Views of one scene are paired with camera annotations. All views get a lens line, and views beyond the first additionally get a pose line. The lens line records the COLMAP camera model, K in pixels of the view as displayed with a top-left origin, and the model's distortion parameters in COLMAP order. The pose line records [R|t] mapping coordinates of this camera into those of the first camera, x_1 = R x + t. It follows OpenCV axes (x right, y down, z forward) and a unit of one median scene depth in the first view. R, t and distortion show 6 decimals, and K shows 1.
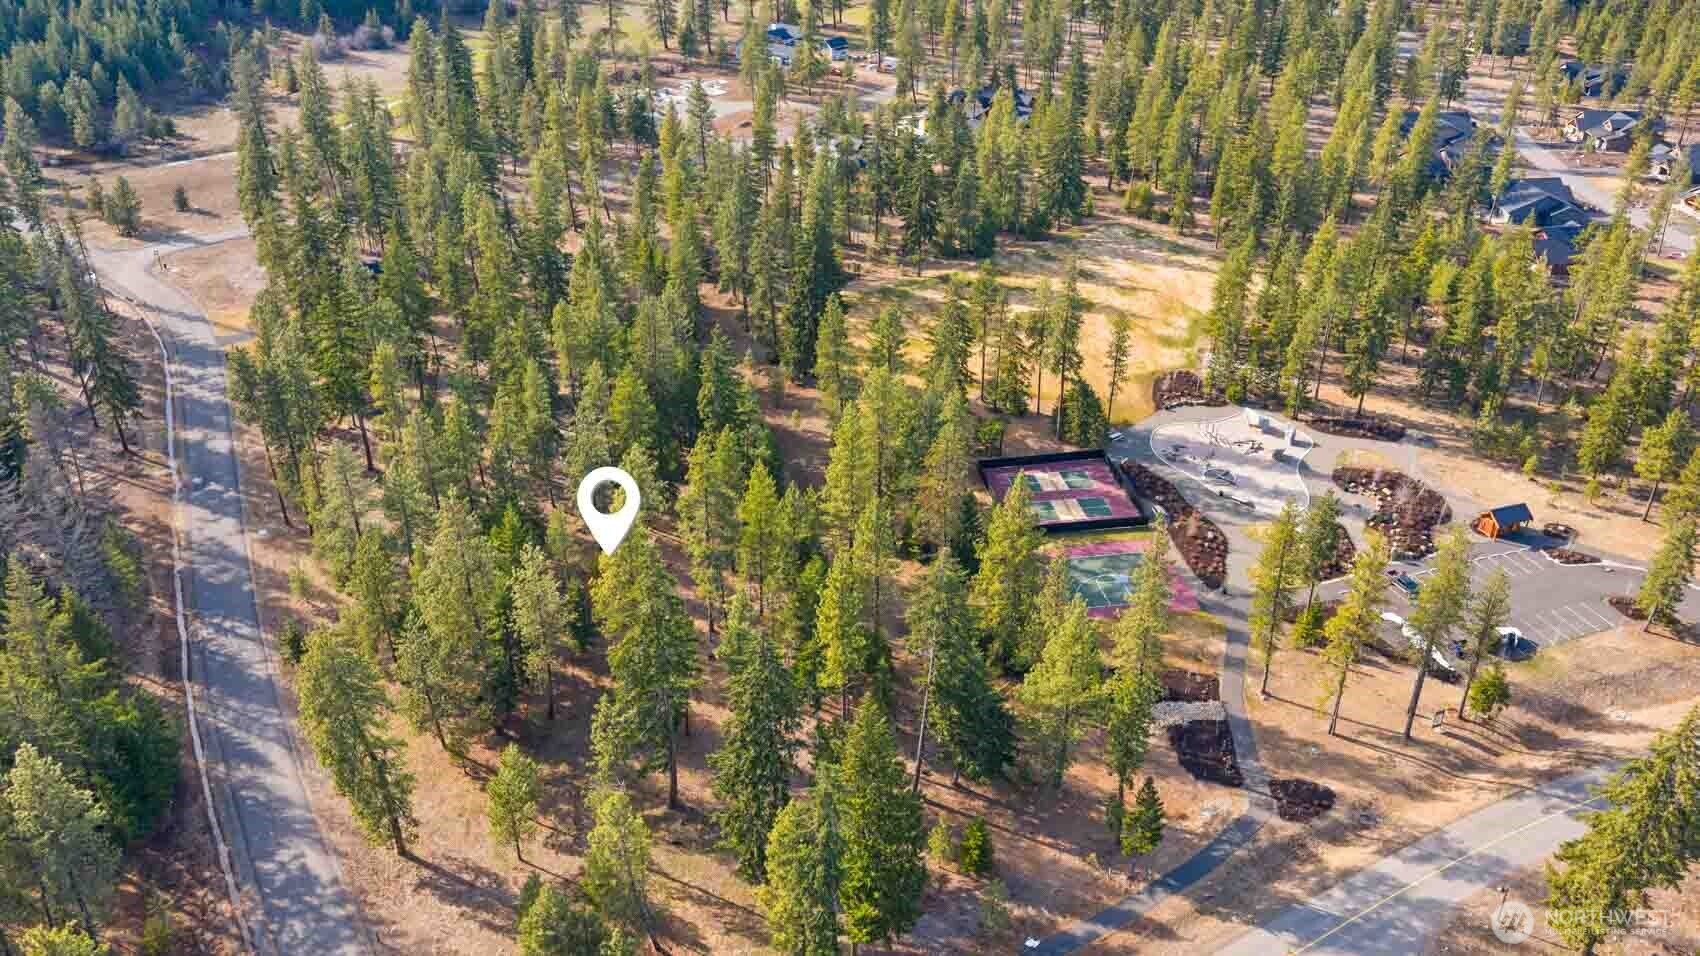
lens RADIAL K [[1379.3, 0, 856.4], [0, 1379.3, 484.0], [0, 0, 1]] dist [0.042888, -0.079632]
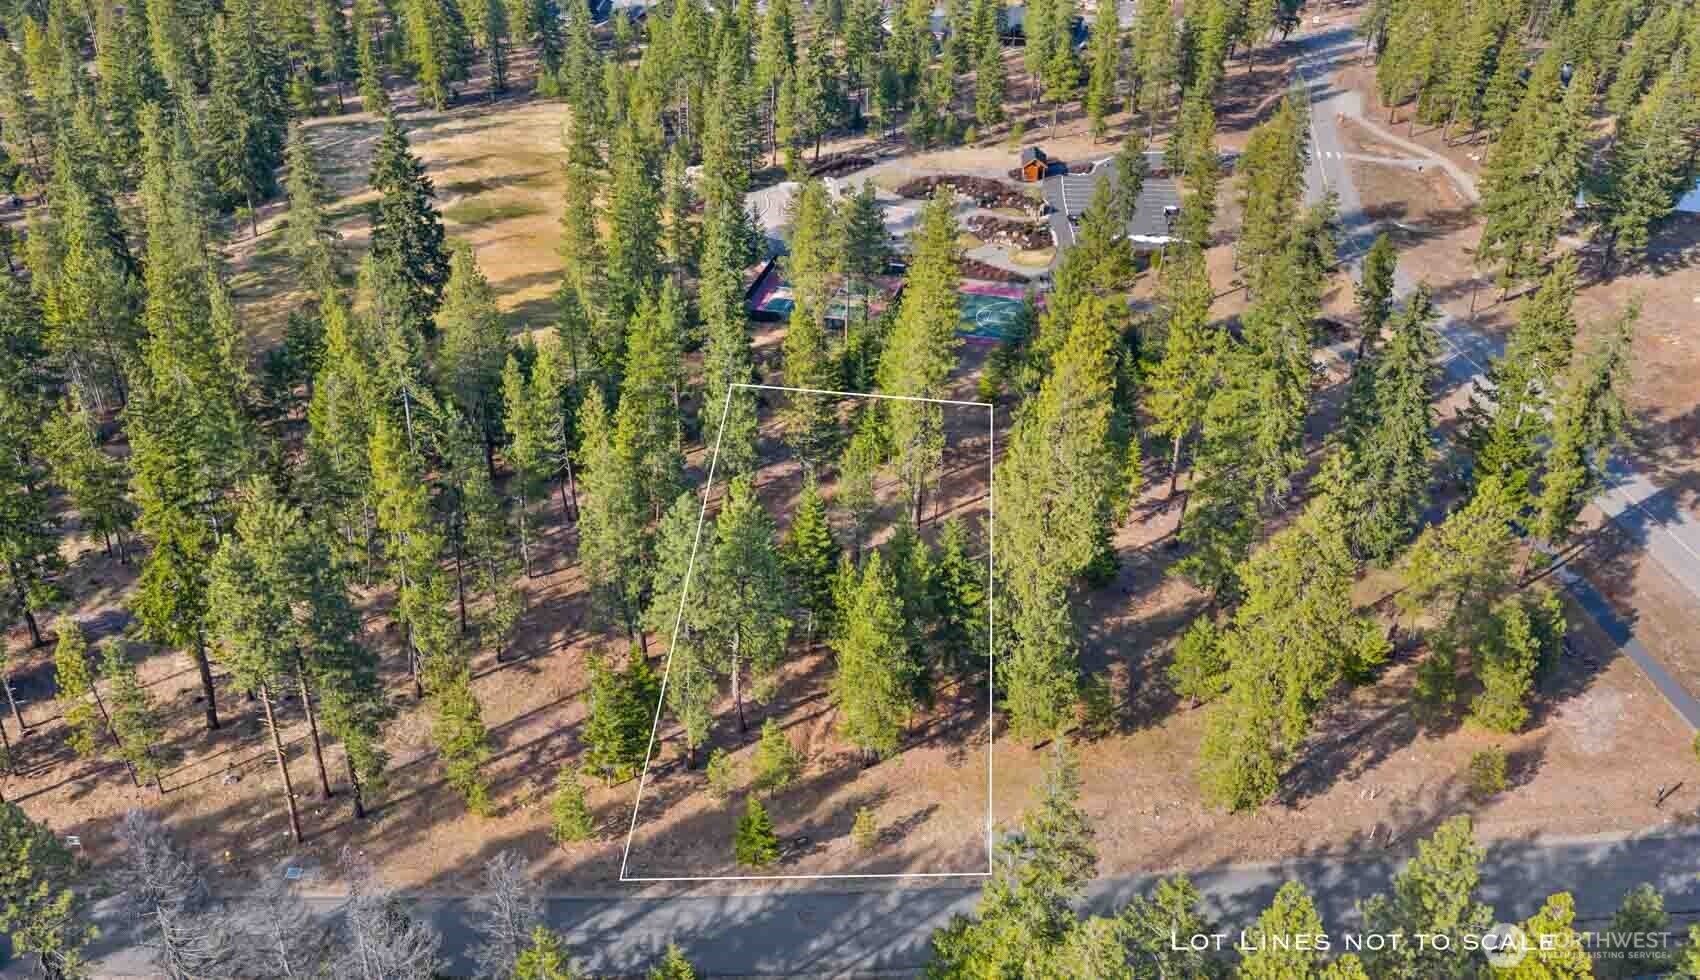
lens RADIAL K [[1412.3, 0, 839.4], [0, 1412.3, 491.3], [0, 0, 1]] dist [0.014719, -0.007512]
pose [[0.424166, -0.471925, 0.772897, -0.639223], [0.449932, 0.850508, 0.272391, -0.133499], [-0.785903, 0.232212, 0.573091, 0.459734]]
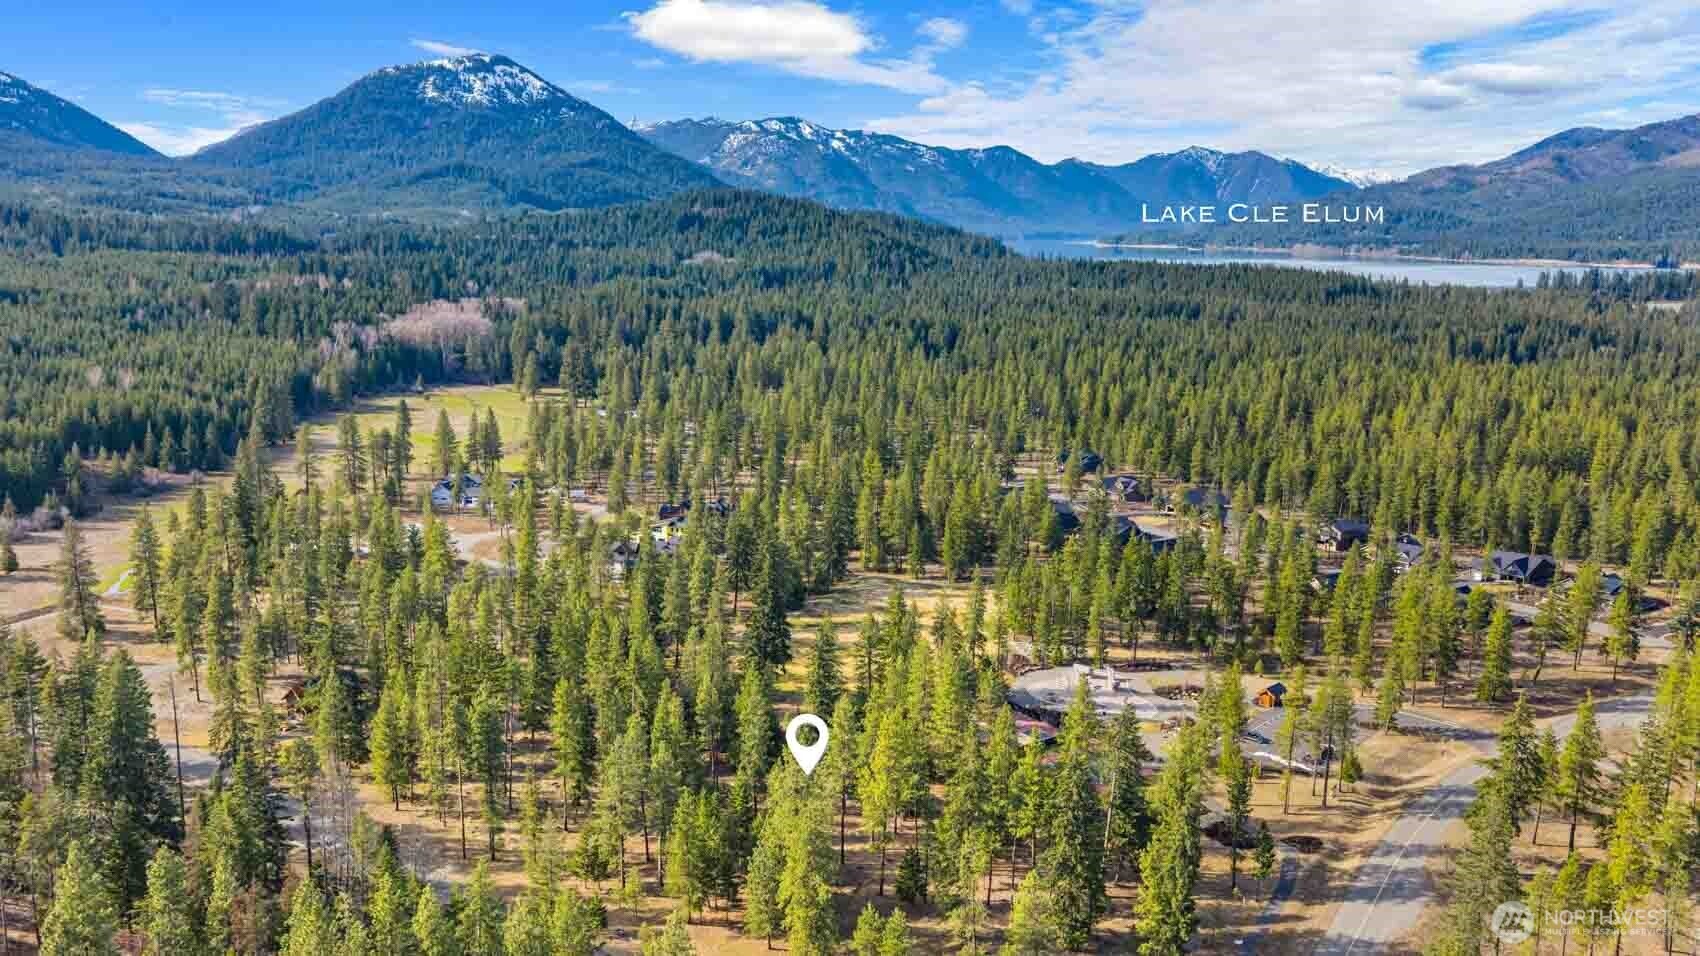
lens RADIAL K [[1379.3, 0, 856.4], [0, 1379.3, 484.0], [0, 0, 1]] dist [0.042888, -0.079632]
pose [[0.896351, -0.082523, 0.435597, -0.556605], [0.217099, 0.938363, -0.268966, 0.111021], [-0.386553, 0.335656, 0.859018, -0.207683]]
